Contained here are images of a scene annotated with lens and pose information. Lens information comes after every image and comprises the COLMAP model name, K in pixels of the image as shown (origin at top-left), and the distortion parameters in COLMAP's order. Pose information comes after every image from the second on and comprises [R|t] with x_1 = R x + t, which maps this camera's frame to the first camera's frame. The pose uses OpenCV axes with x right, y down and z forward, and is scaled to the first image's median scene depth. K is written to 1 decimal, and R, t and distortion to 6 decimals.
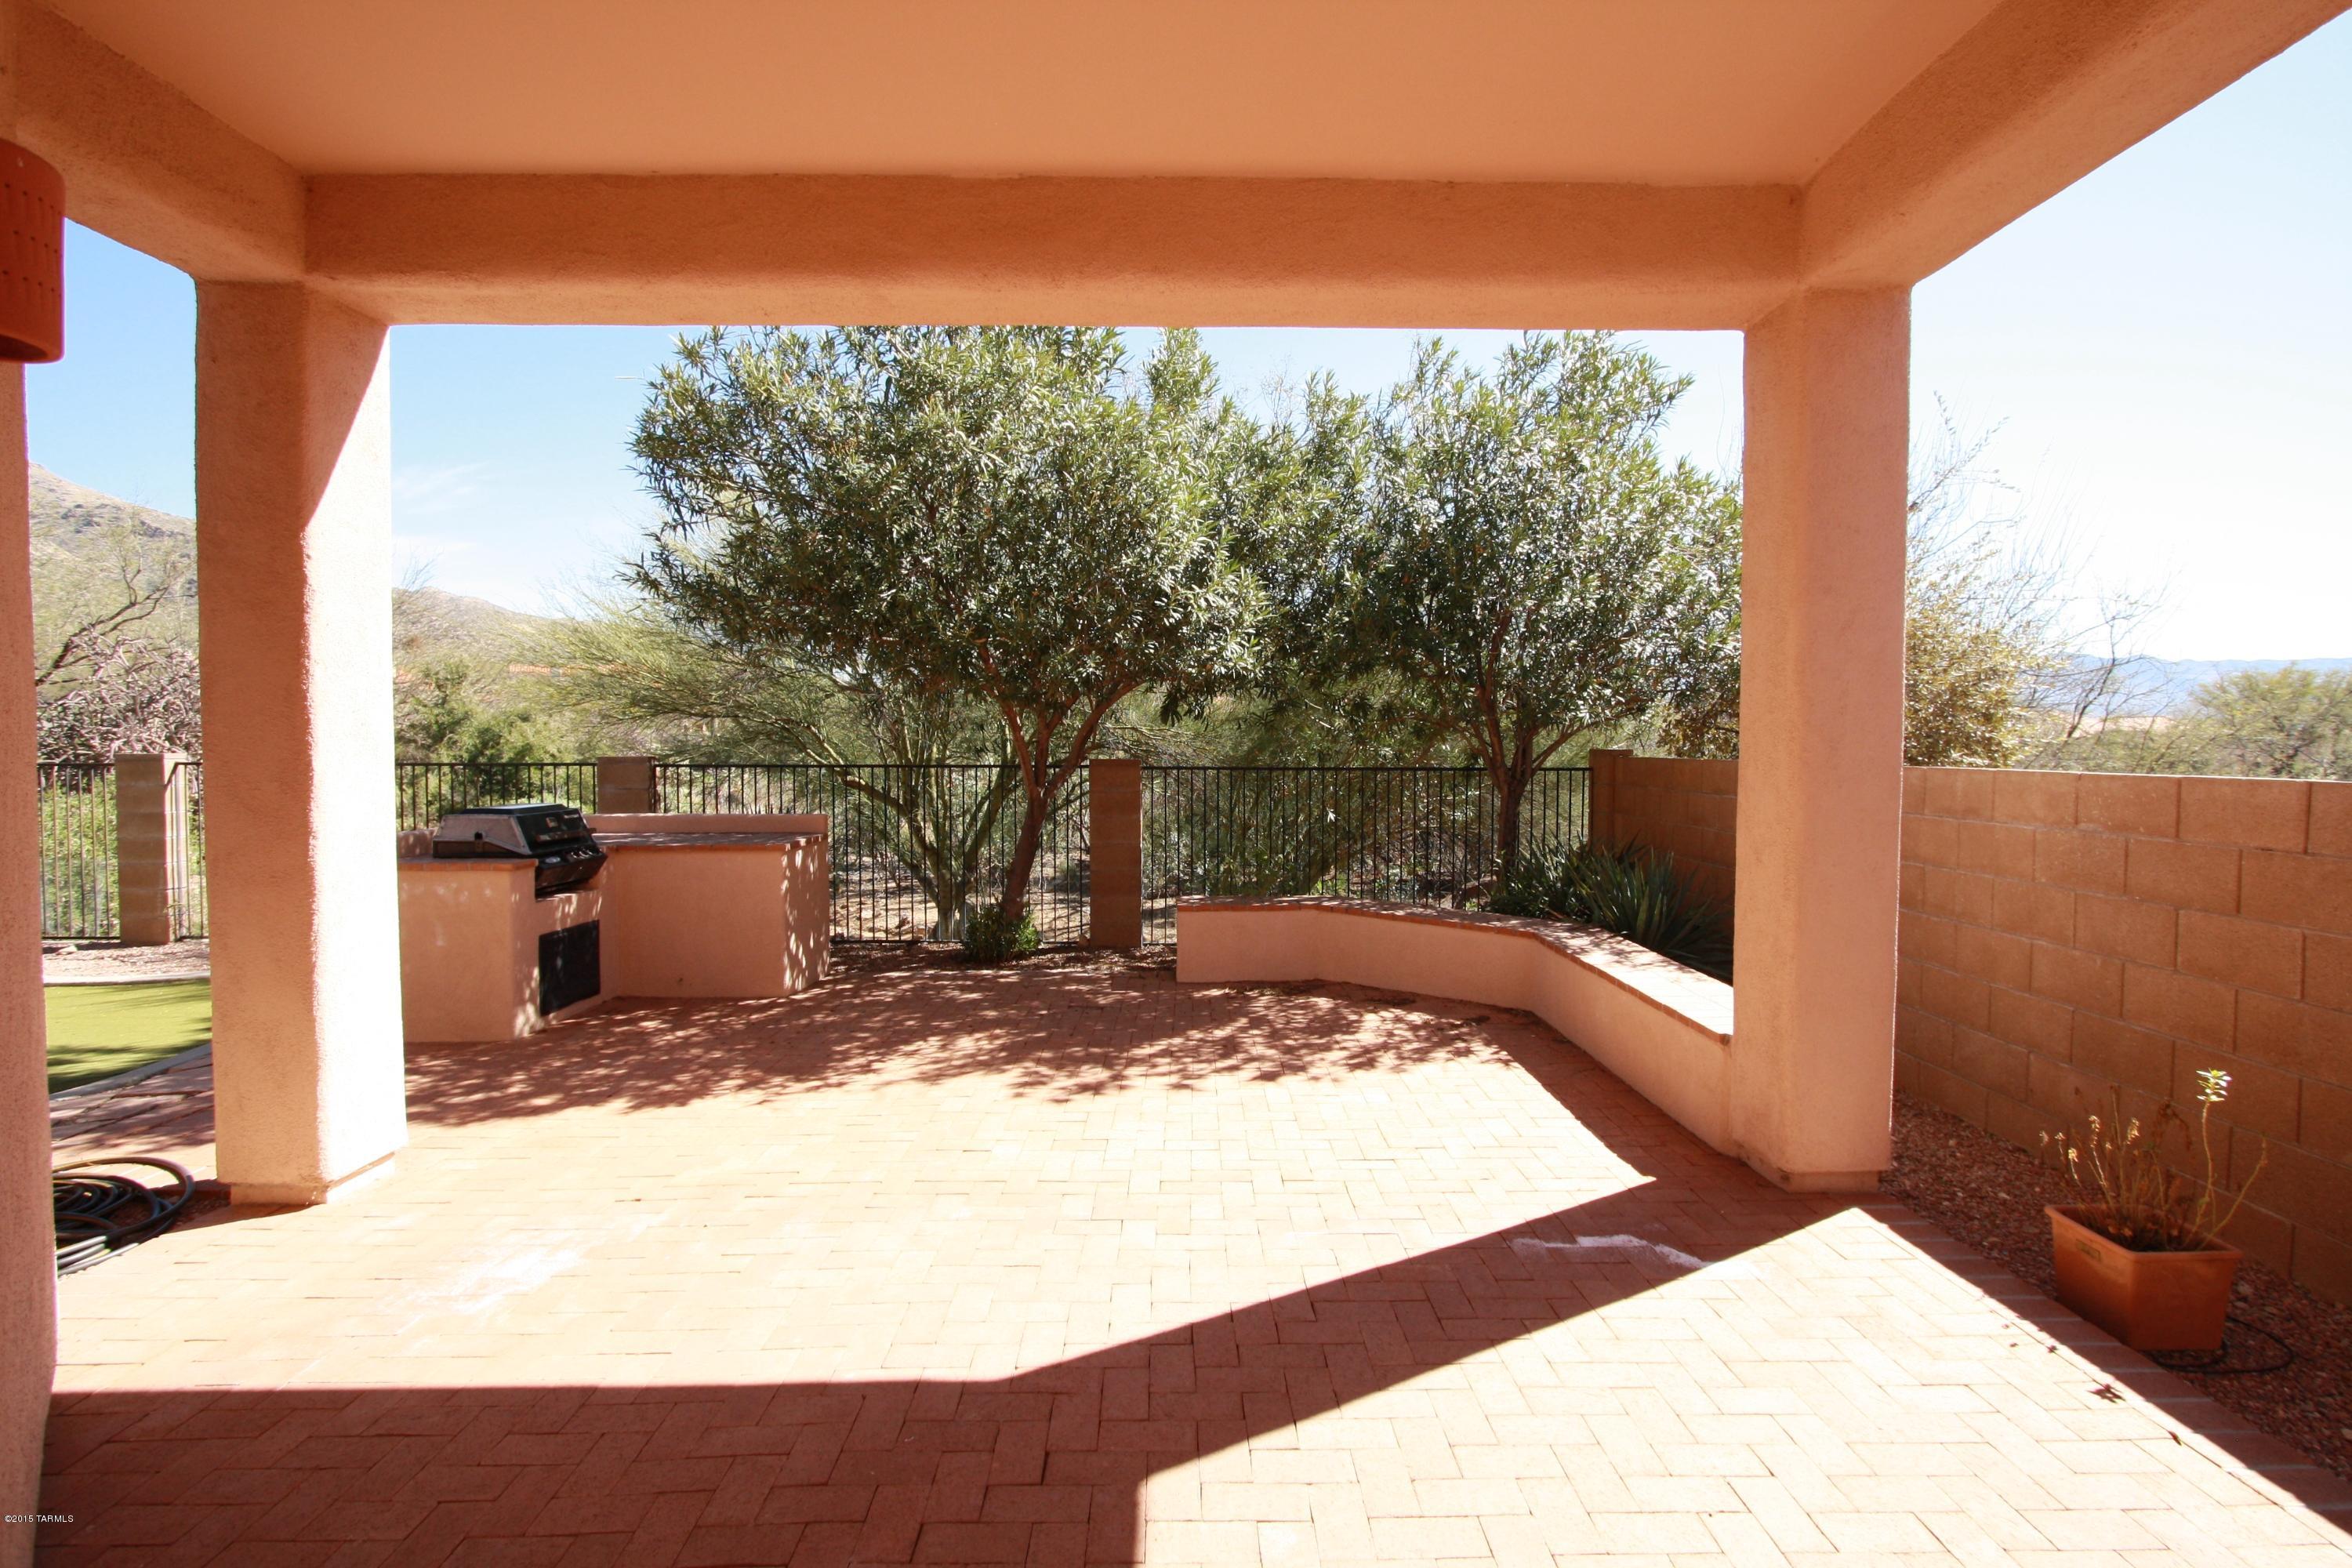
lens RADIAL K [[1092.6, 0, 1196.9], [0, 1092.6, 796.5], [0, 0, 1]] dist [-0.017711, 0.002571]
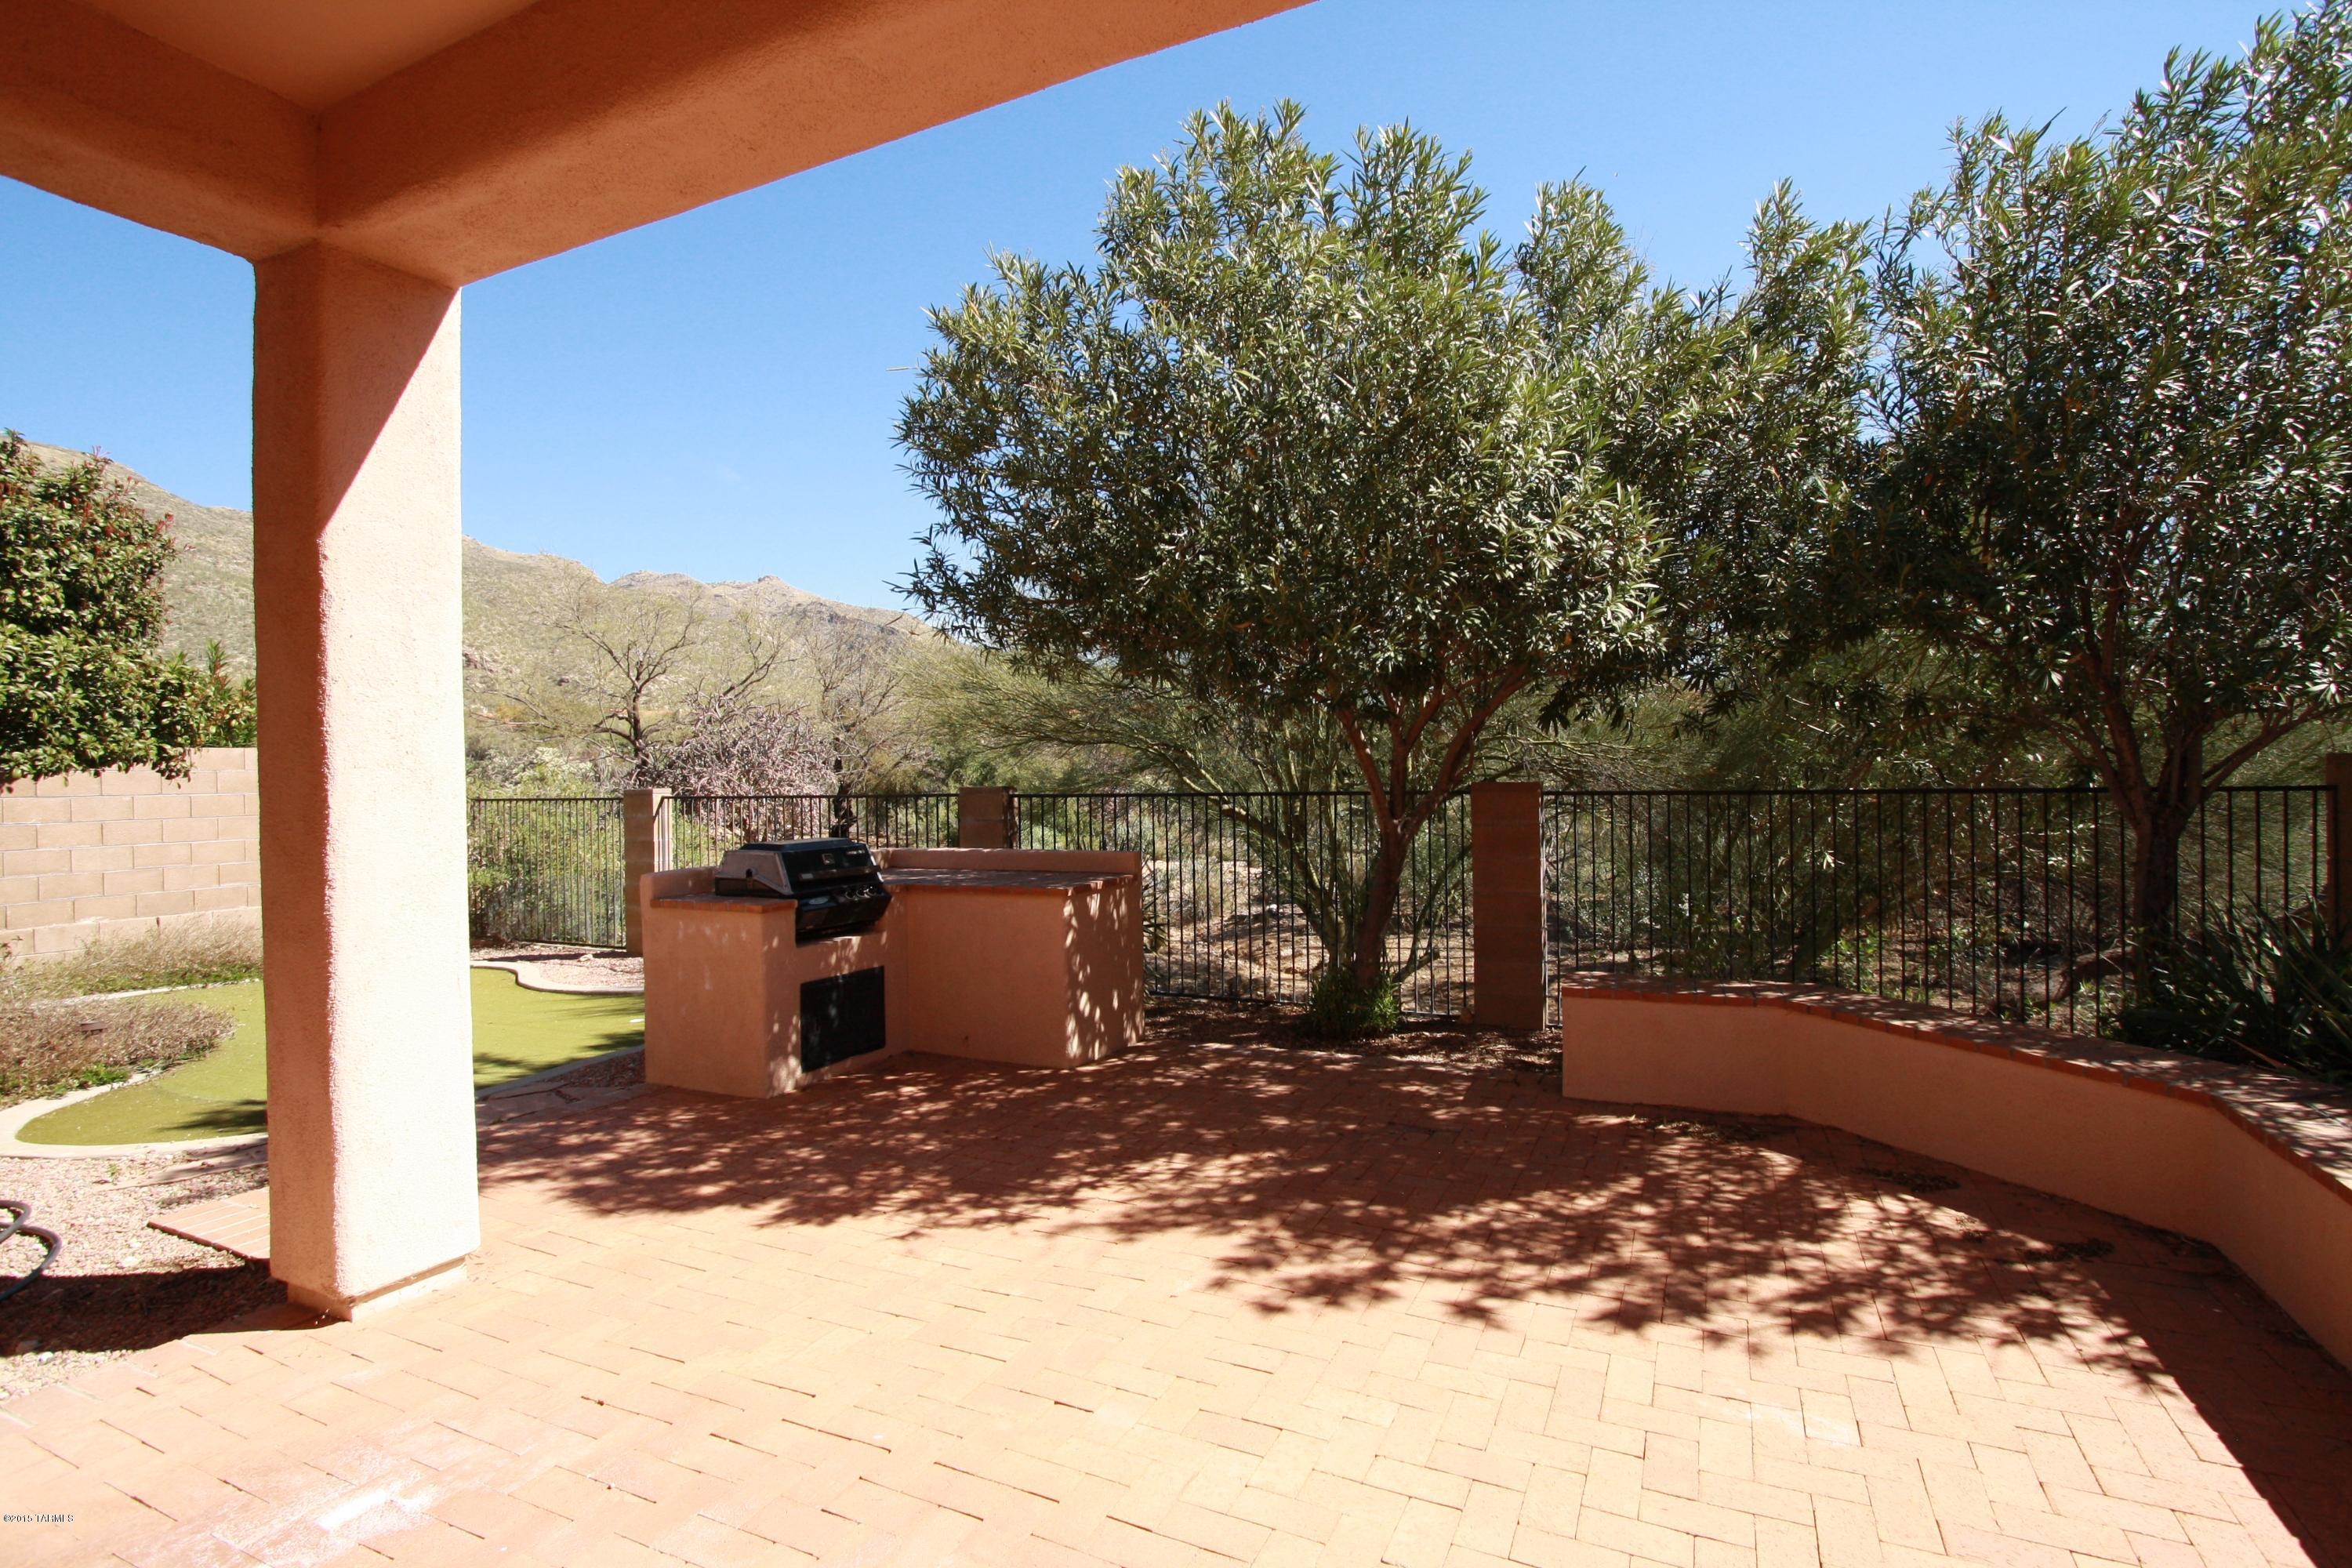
lens RADIAL K [[1092.6, 0, 1195.3], [0, 1092.6, 789.2], [0, 0, 1]] dist [-0.017711, 0.002571]
pose [[0.899132, -0.011701, -0.437521, 0.096466], [-0.001576, 0.999550, -0.029970, -0.008491], [0.437675, 0.027636, 0.898709, 0.315061]]
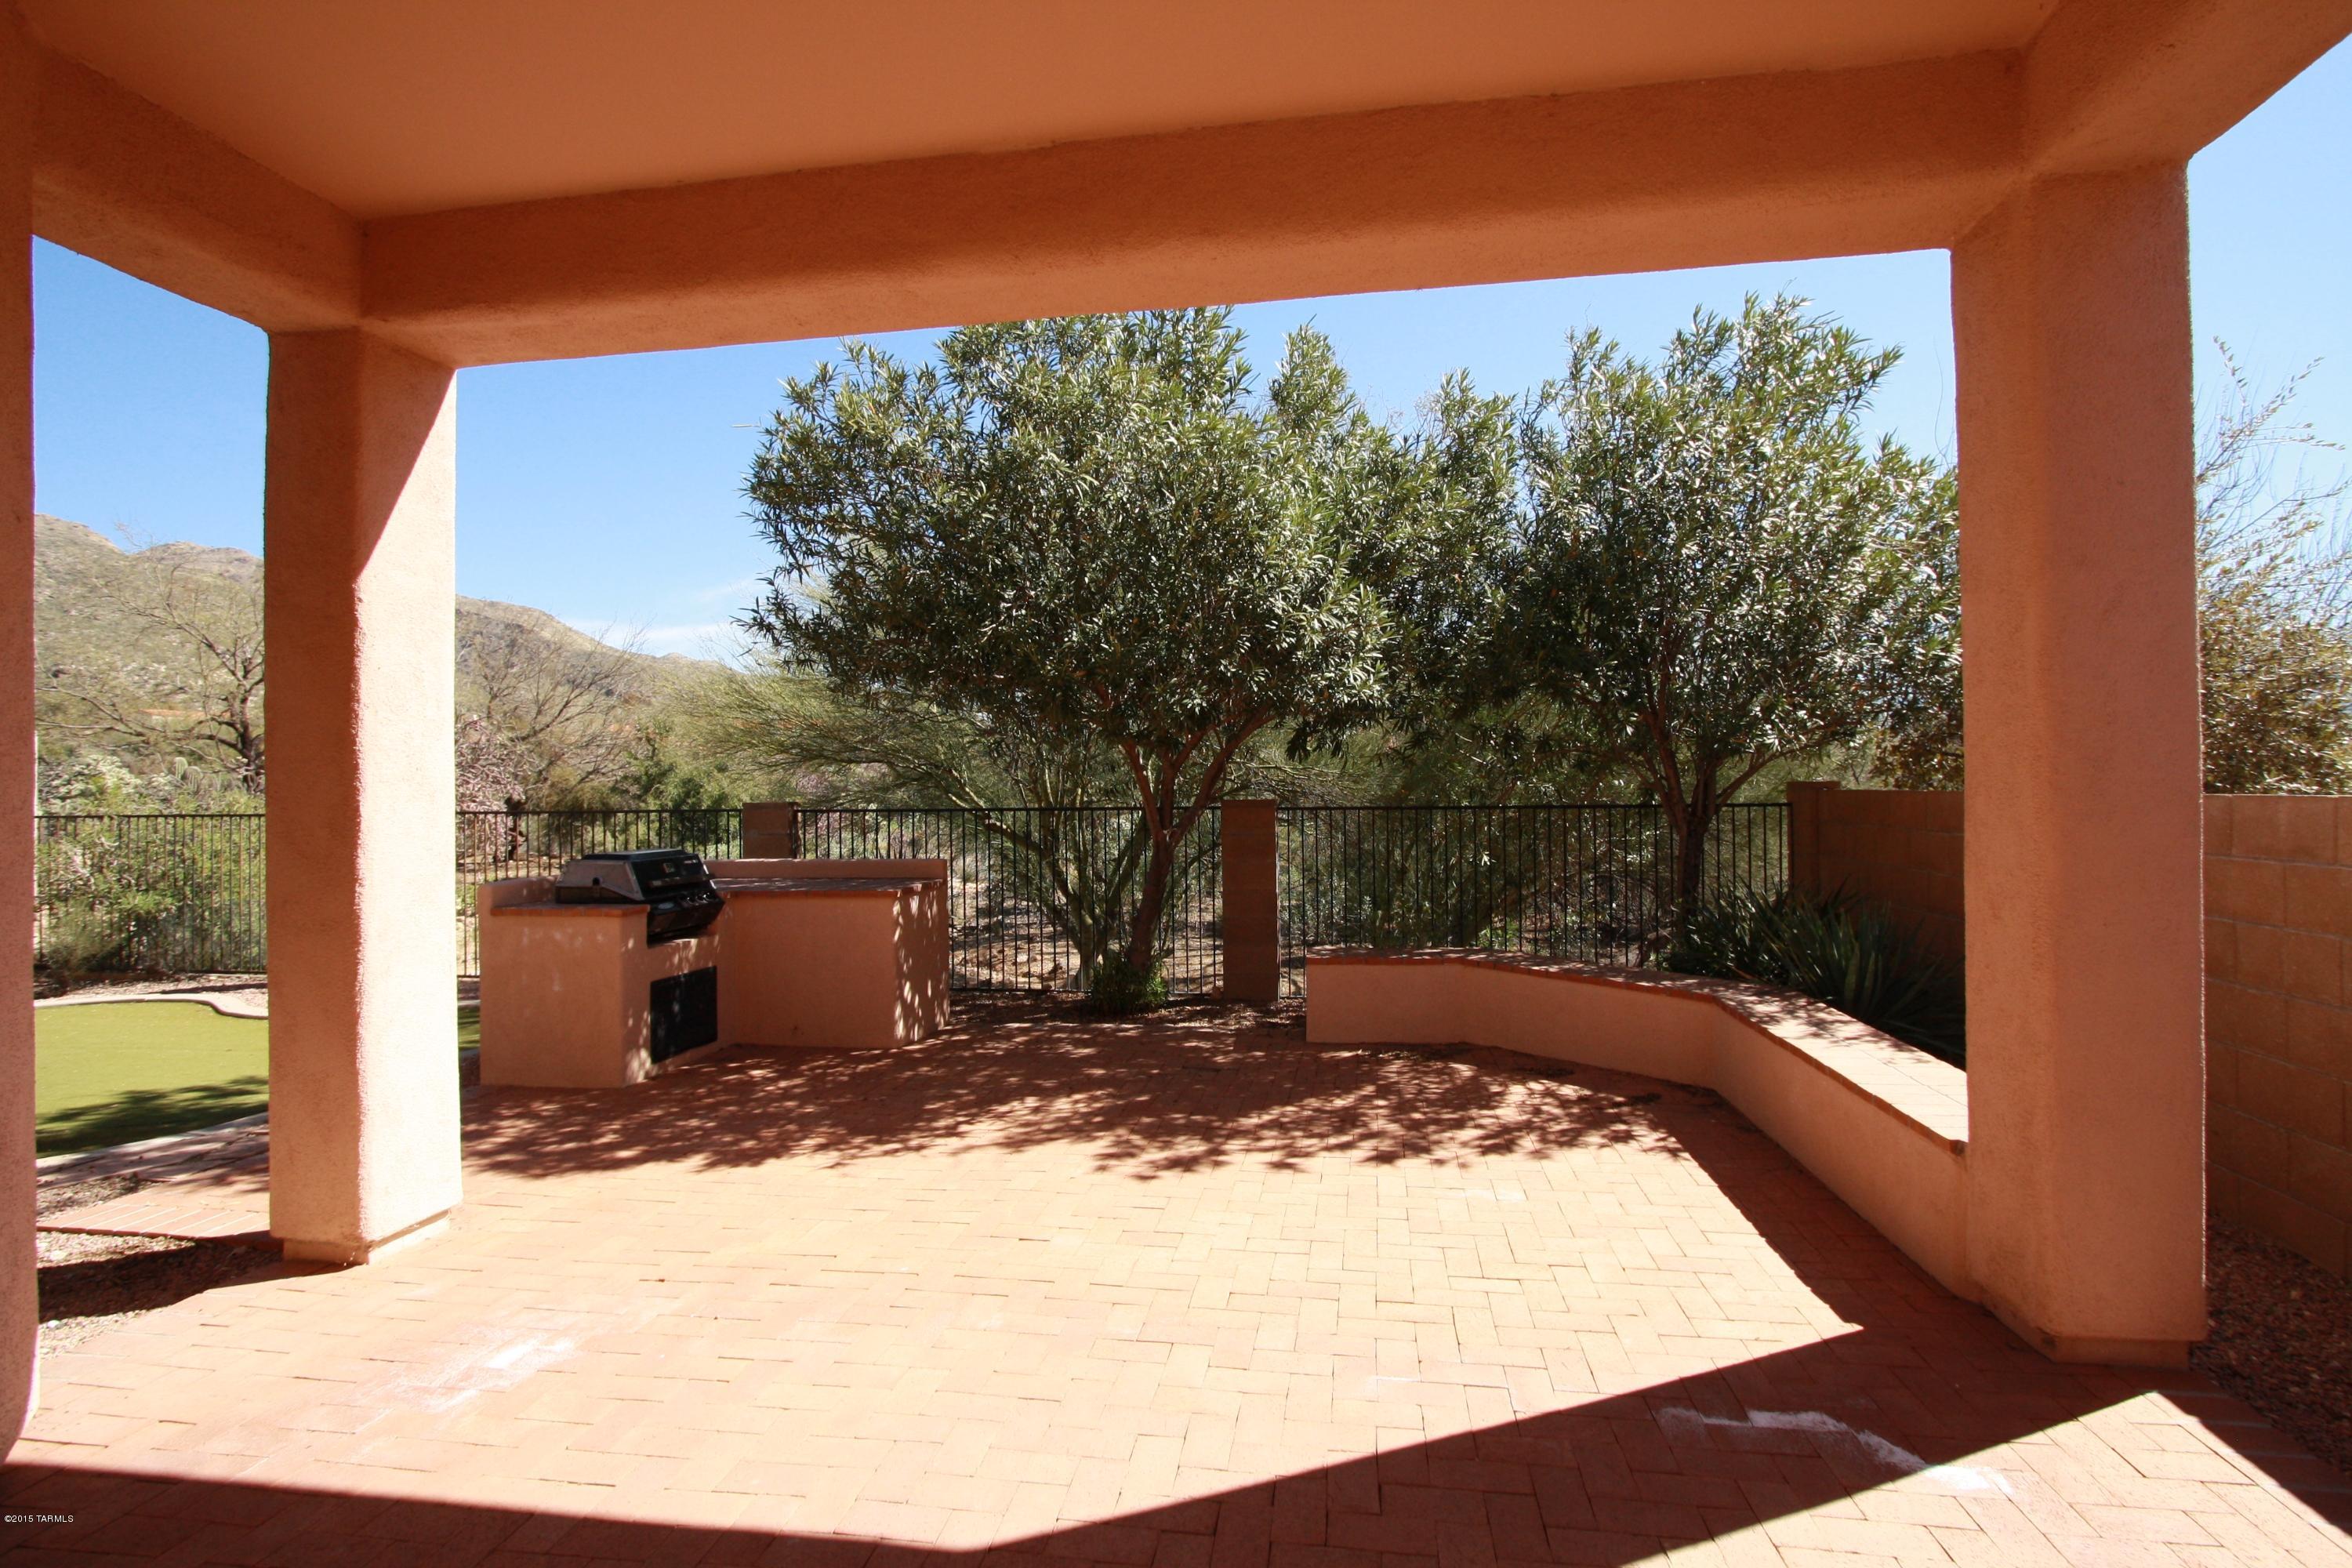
lens RADIAL K [[1092.6, 0, 1195.6], [0, 1092.6, 793.3], [0, 0, 1]] dist [-0.017711, 0.002571]
pose [[0.986102, -0.012686, -0.165658, 0.054223], [0.005759, 0.999091, -0.042233, 0.000526], [0.166043, 0.040692, 0.985279, 0.092699]]
